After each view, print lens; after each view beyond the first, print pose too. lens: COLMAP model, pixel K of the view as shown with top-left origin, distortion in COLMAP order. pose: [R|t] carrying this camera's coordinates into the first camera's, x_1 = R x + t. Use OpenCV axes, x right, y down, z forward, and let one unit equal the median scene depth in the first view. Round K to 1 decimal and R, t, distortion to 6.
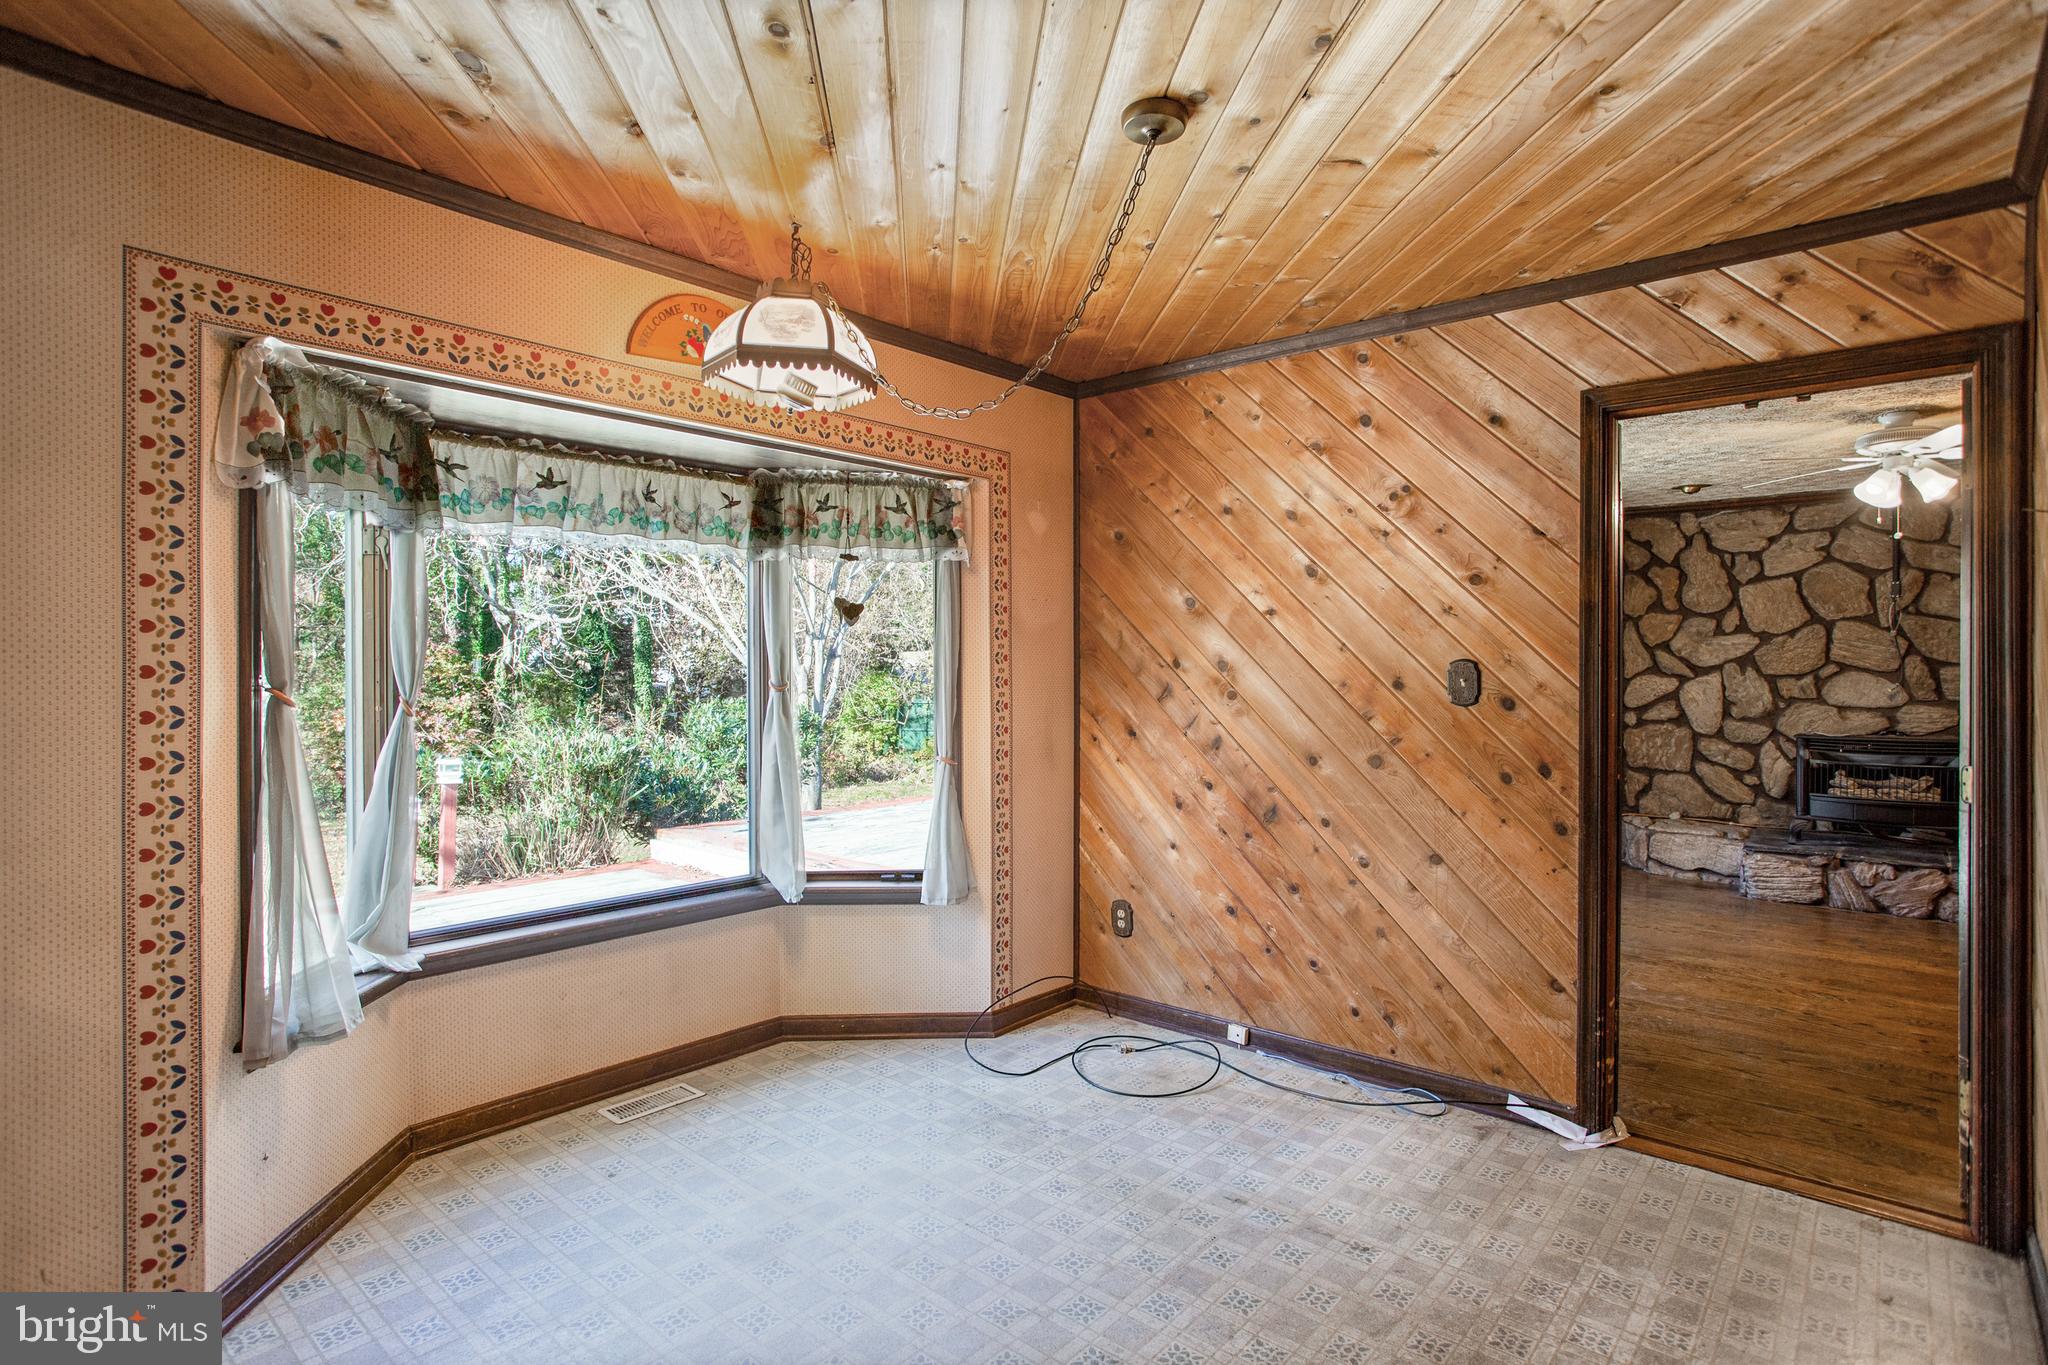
lens RADIAL K [[1018.7, 0, 804.5], [0, 1018.7, 670.5], [0, 0, 1]] dist [-0.030754, 0.010225]
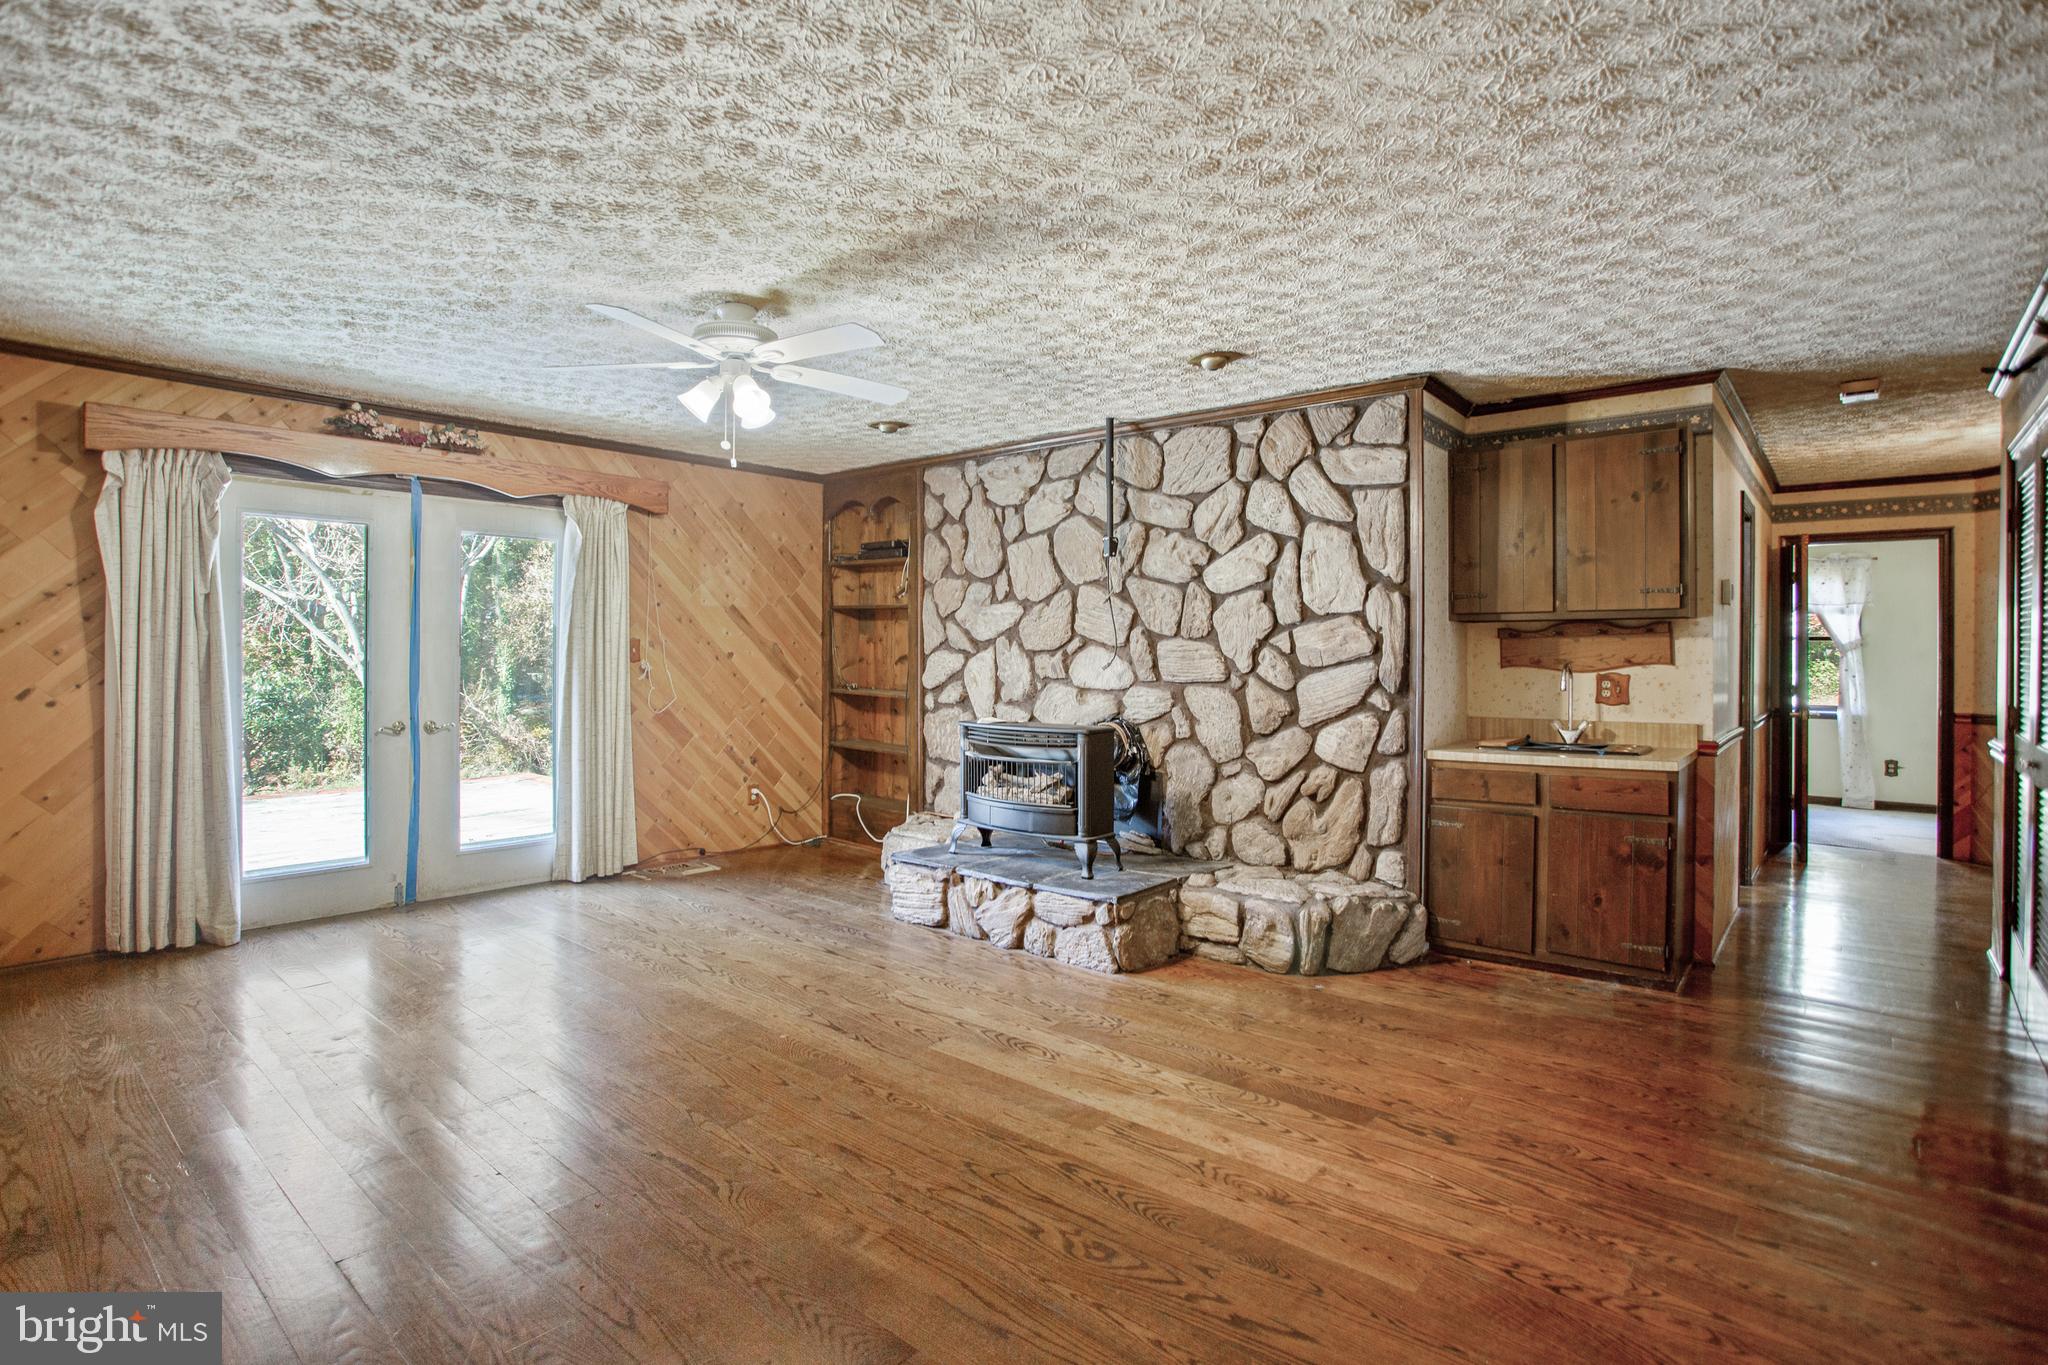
lens RADIAL K [[1005.4, 0, 809.4], [0, 1005.4, 656.7], [0, 0, 1]] dist [-0.034559, 0.000060]
pose [[0.999947, 0.008885, 0.005201, 0.852480], [-0.008888, 0.999960, 0.000466, 0.012091], [-0.005196, -0.000512, 0.999986, 0.167831]]
